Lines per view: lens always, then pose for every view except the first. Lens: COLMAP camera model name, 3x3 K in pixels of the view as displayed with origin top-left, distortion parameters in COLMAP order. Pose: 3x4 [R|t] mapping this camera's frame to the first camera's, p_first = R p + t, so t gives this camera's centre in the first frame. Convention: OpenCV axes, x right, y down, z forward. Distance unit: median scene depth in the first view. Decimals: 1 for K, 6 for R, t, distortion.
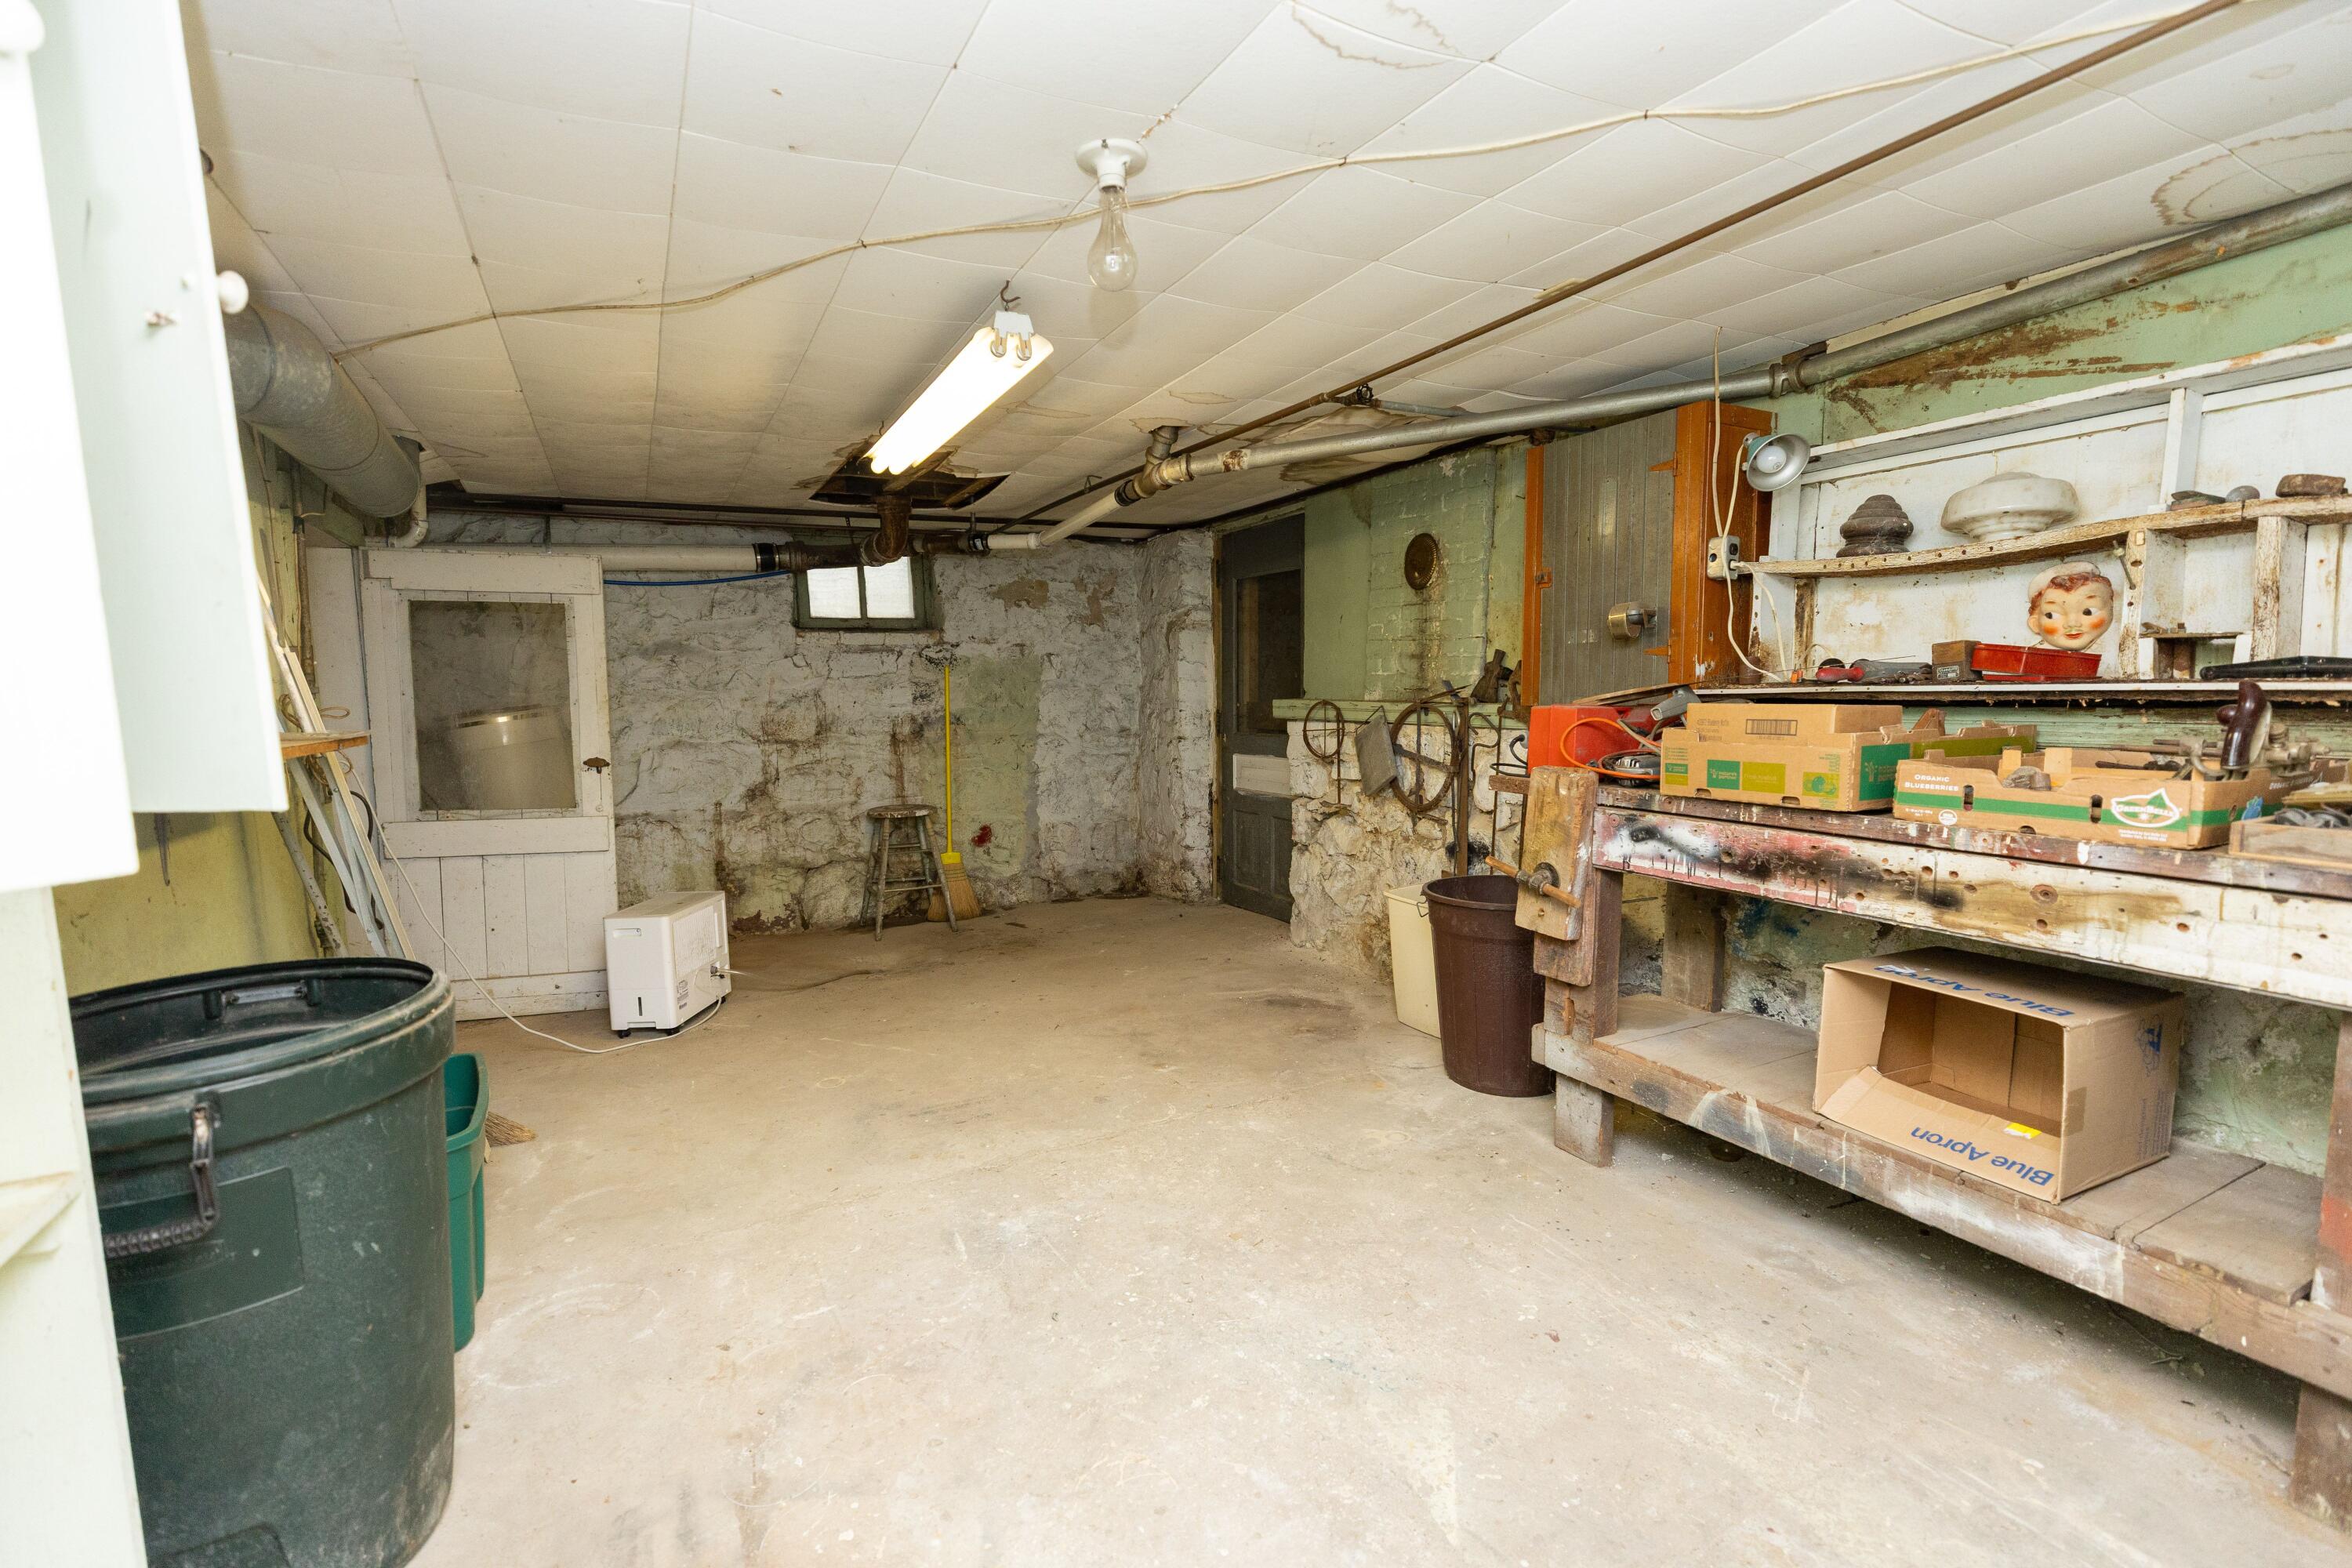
lens RADIAL K [[1046.6, 0, 1174.6], [0, 1046.6, 783.1], [0, 0, 1]] dist [0.004082, -0.000440]
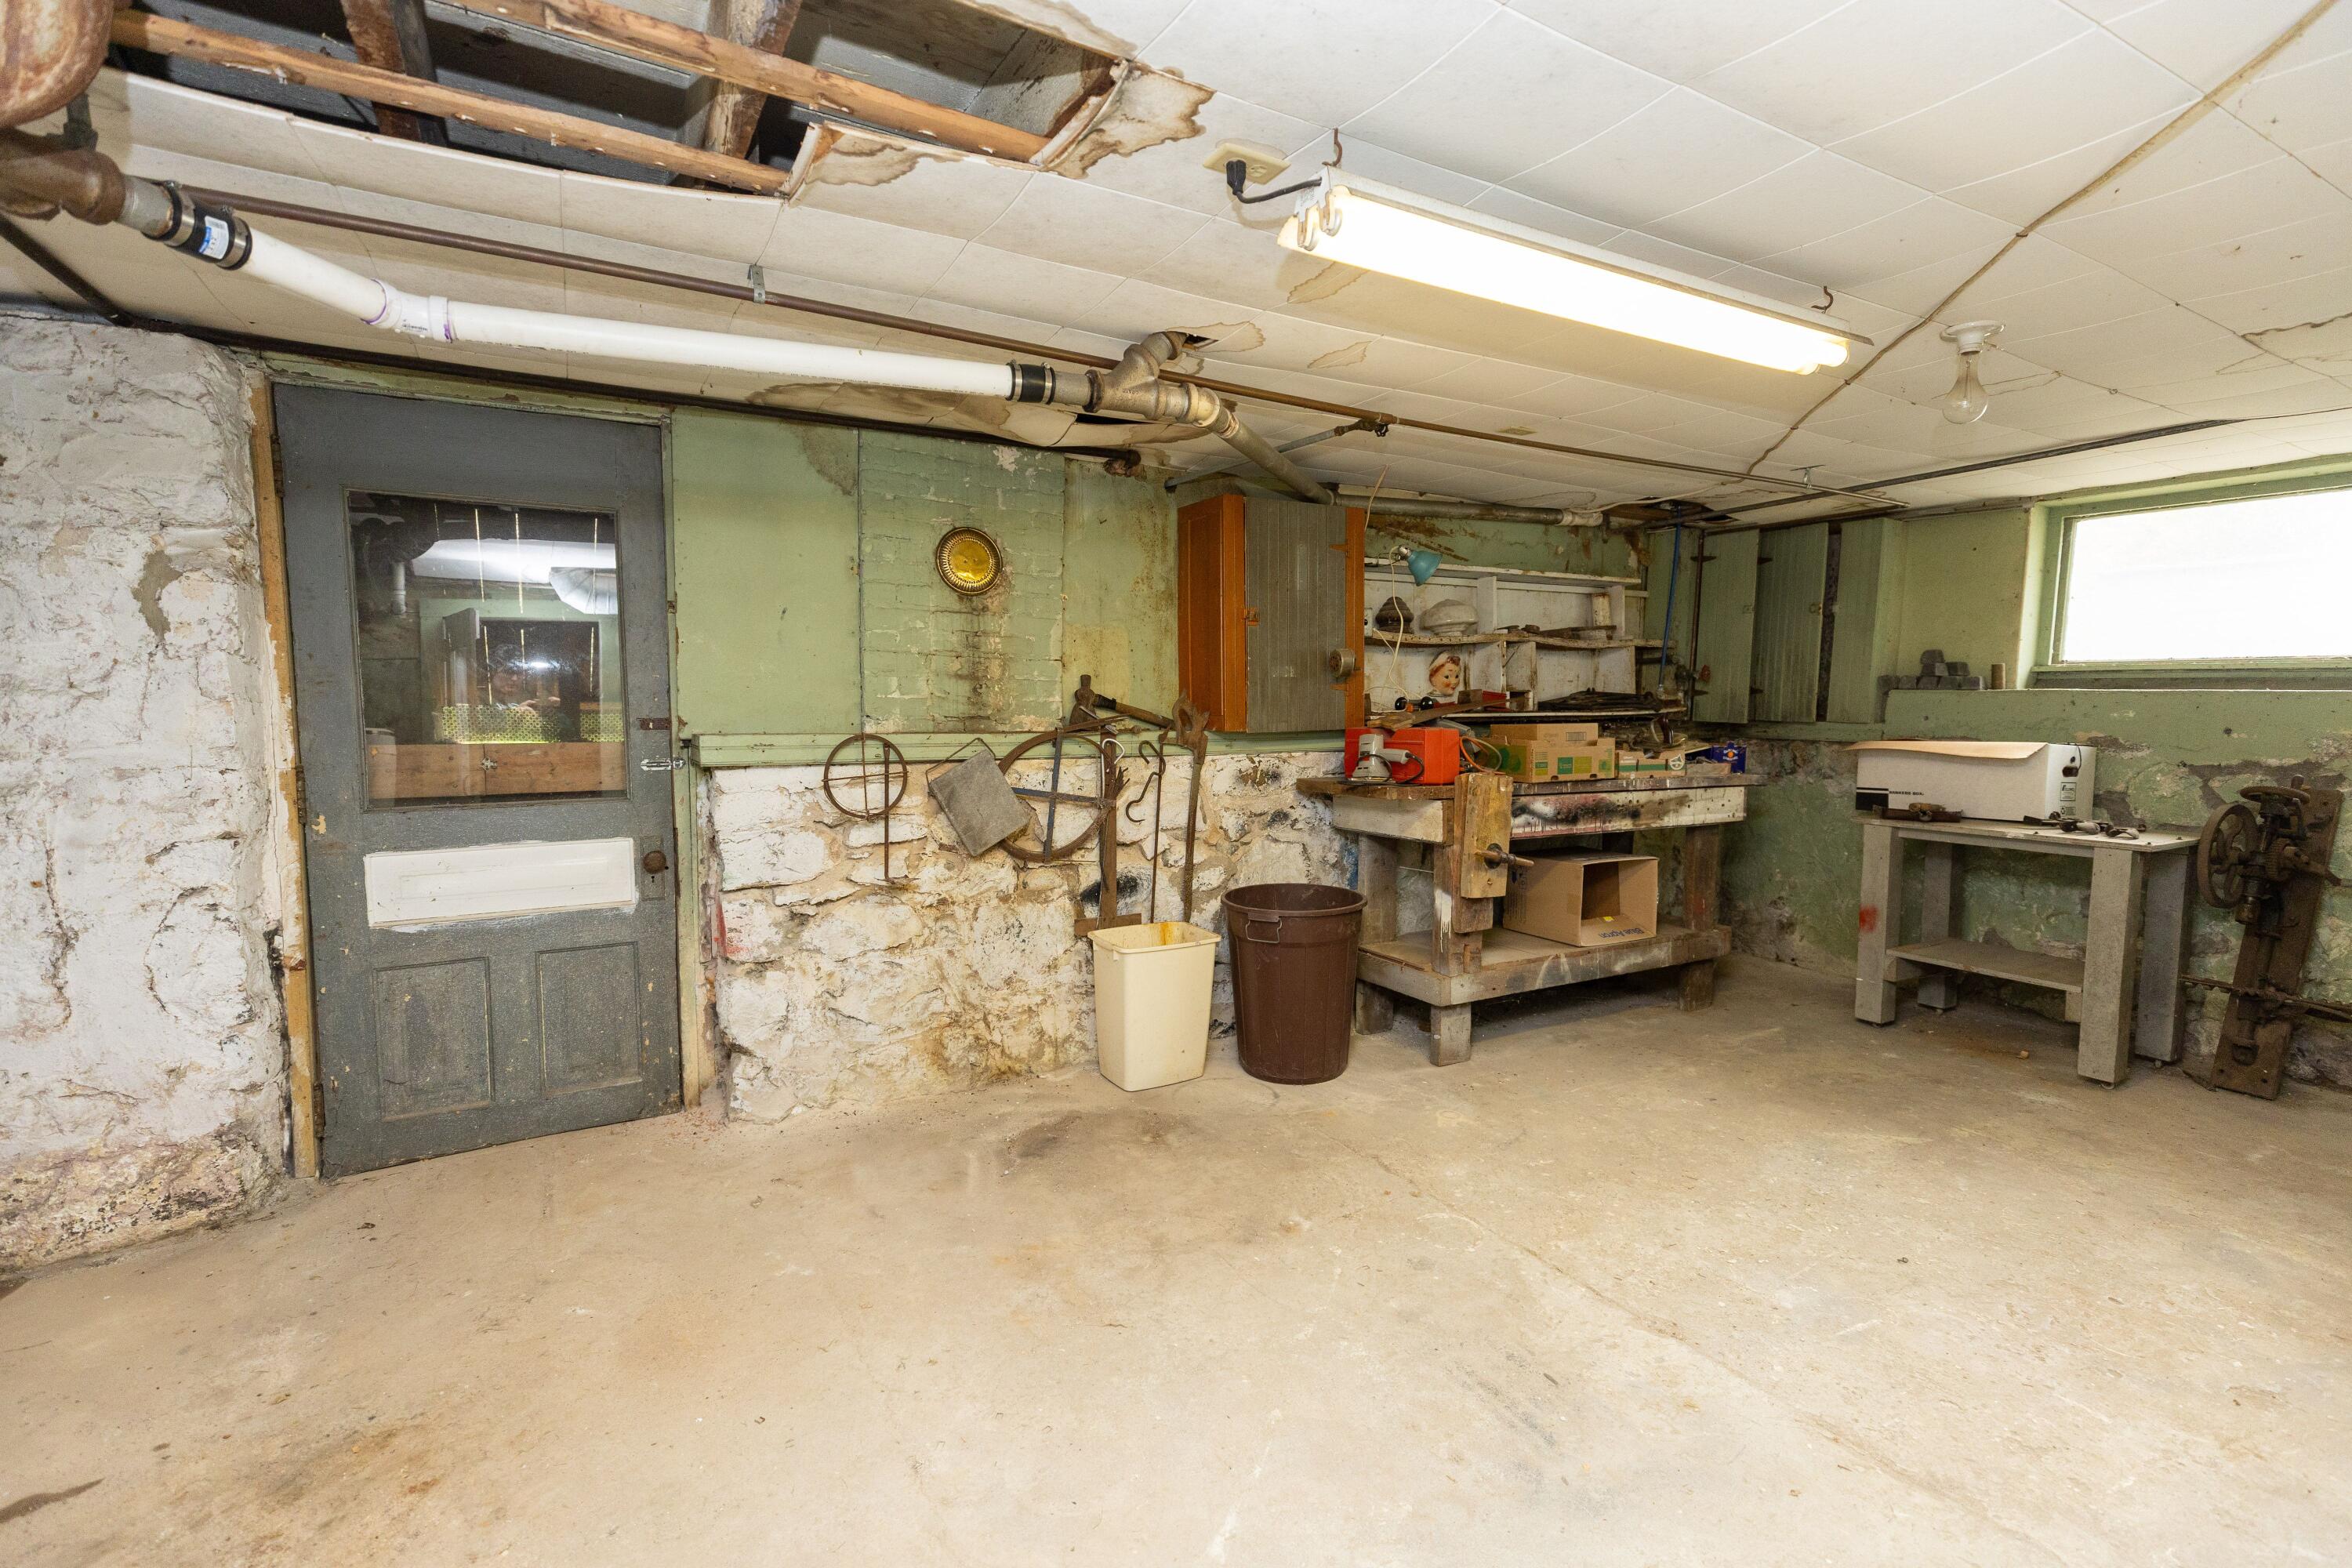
lens RADIAL K [[1046.6, 0, 1172.5], [0, 1046.6, 785.4], [0, 0, 1]] dist [0.004082, -0.000440]
pose [[-0.030683, -0.064005, 0.997478, -0.680185], [0.093618, 0.993377, 0.066621, -0.088756], [-0.995135, 0.095426, -0.024487, 1.006564]]
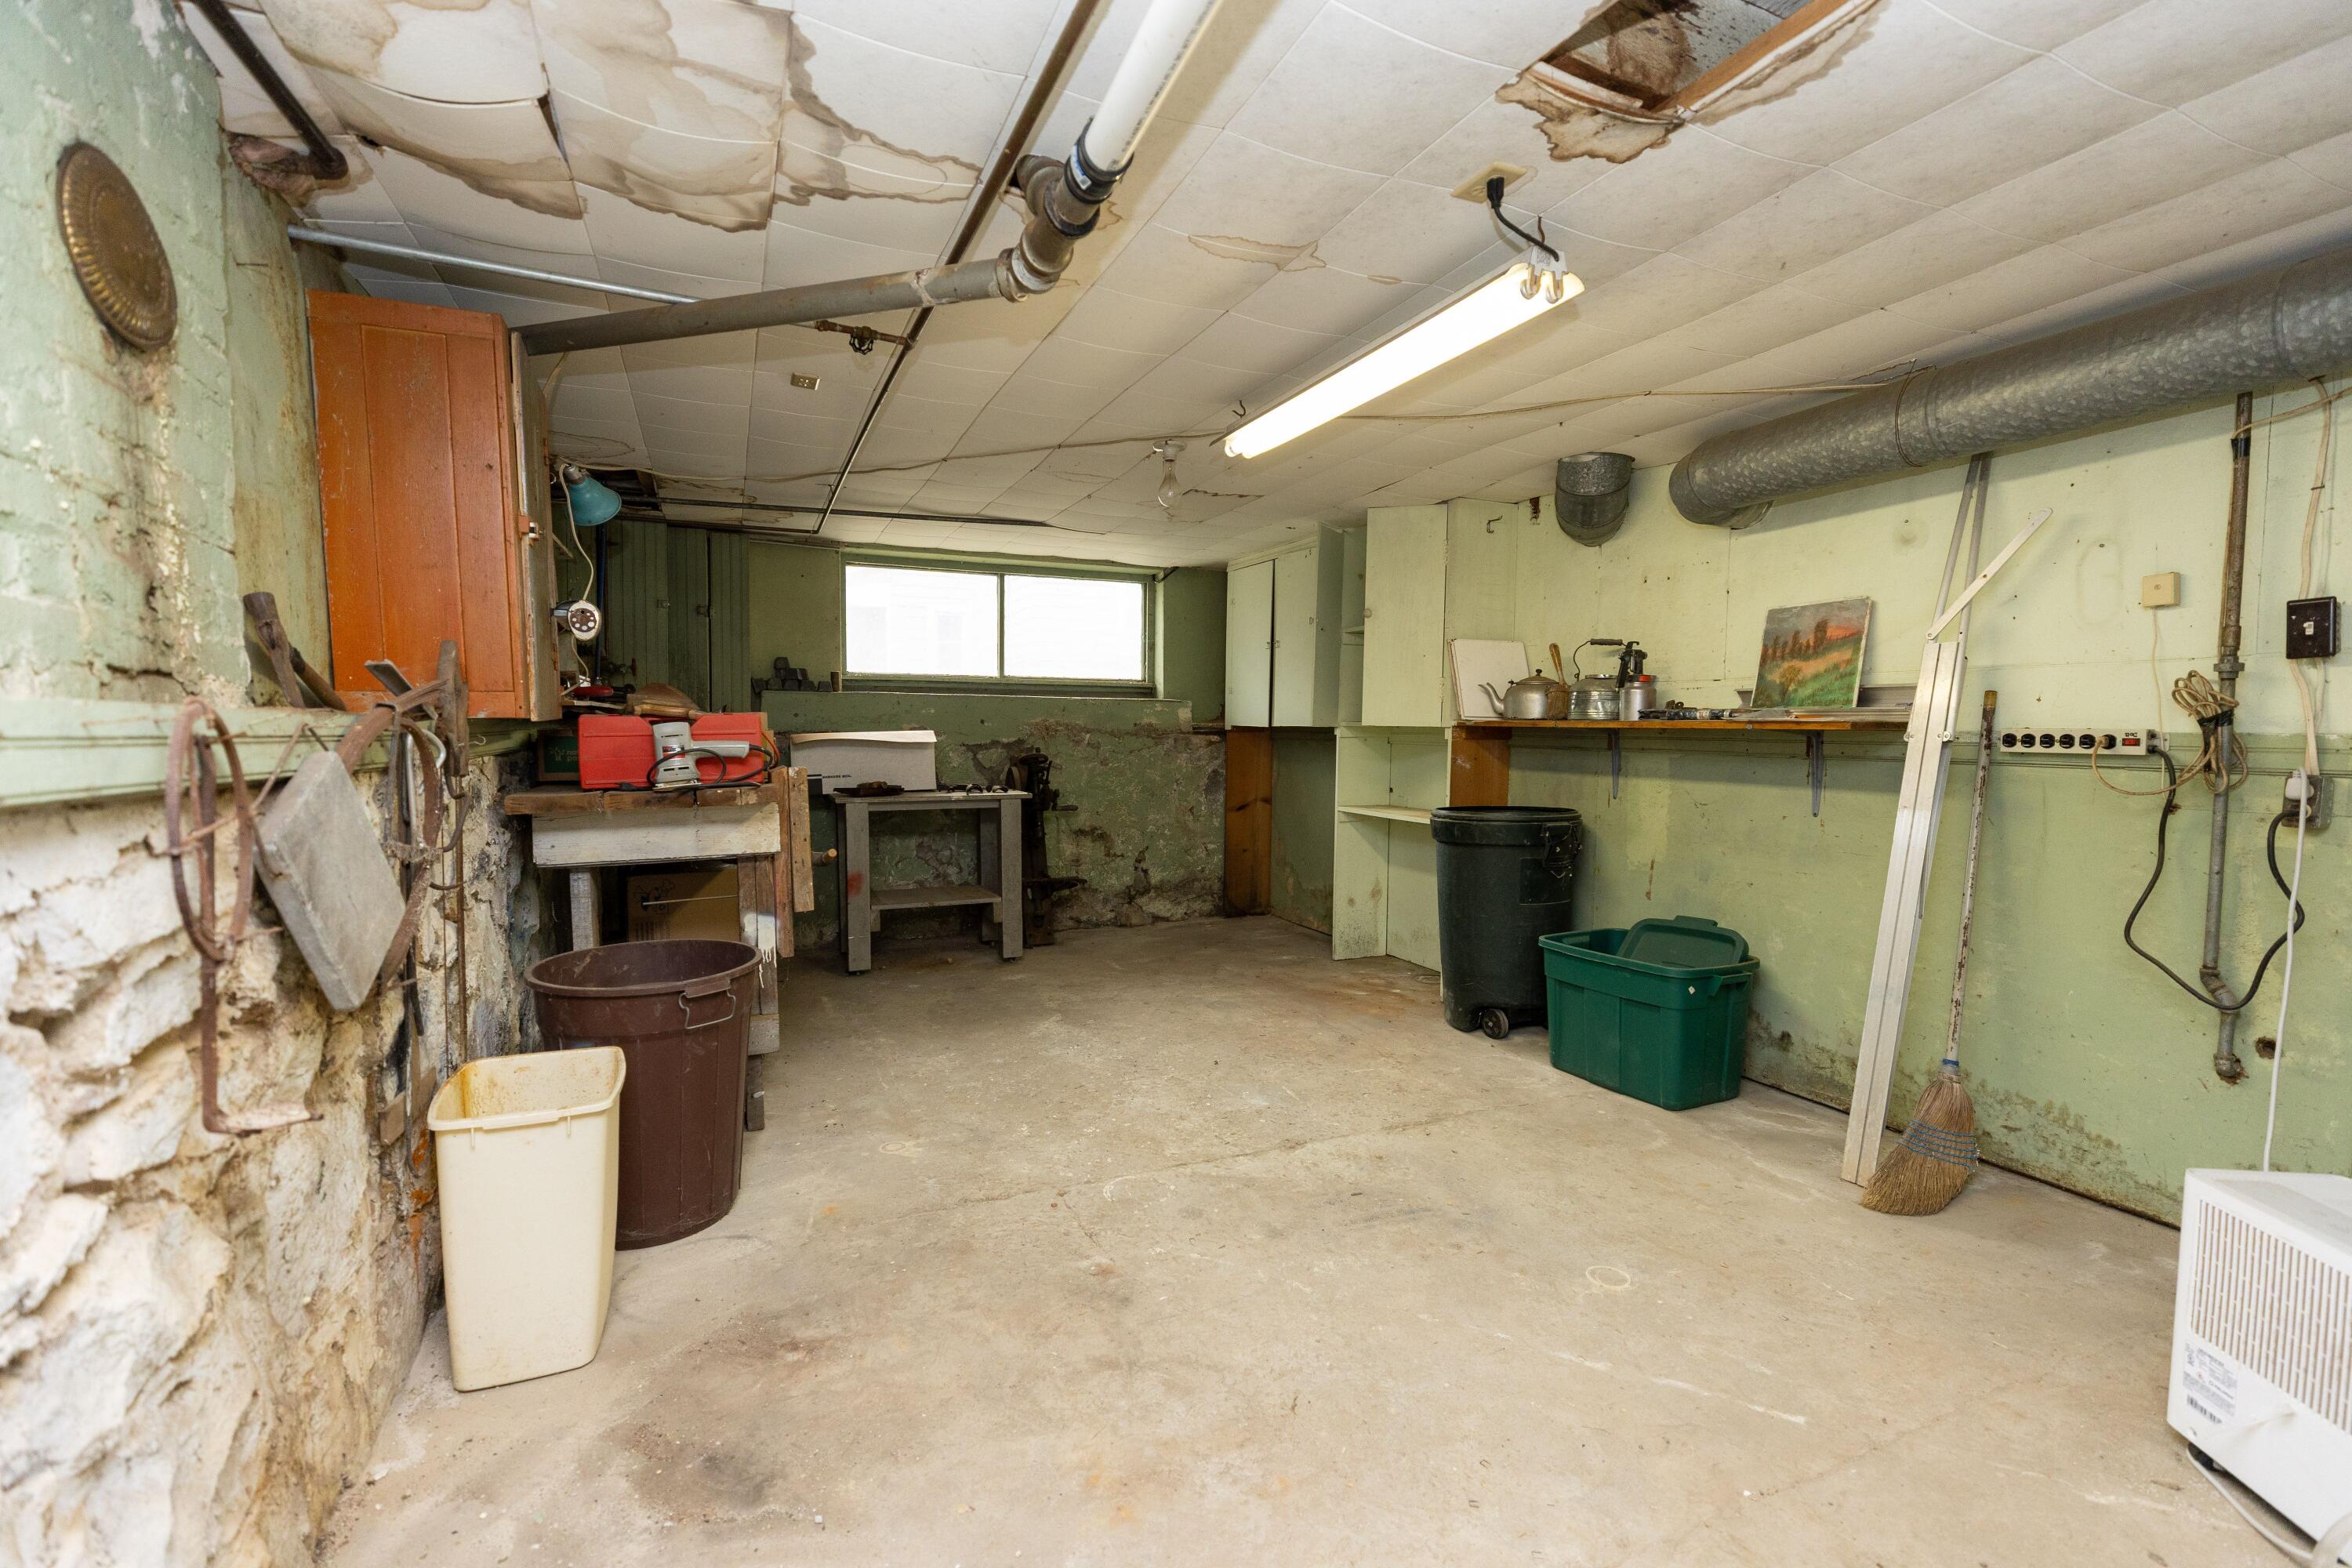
lens RADIAL K [[1046.6, 0, 1178.6], [0, 1046.6, 794.6], [0, 0, 1]] dist [0.004082, -0.000440]
pose [[-0.997097, 0.012143, 0.075164, -0.105403], [0.024092, 0.986794, 0.160179, -0.112698], [-0.072226, 0.161525, -0.984222, 1.487434]]
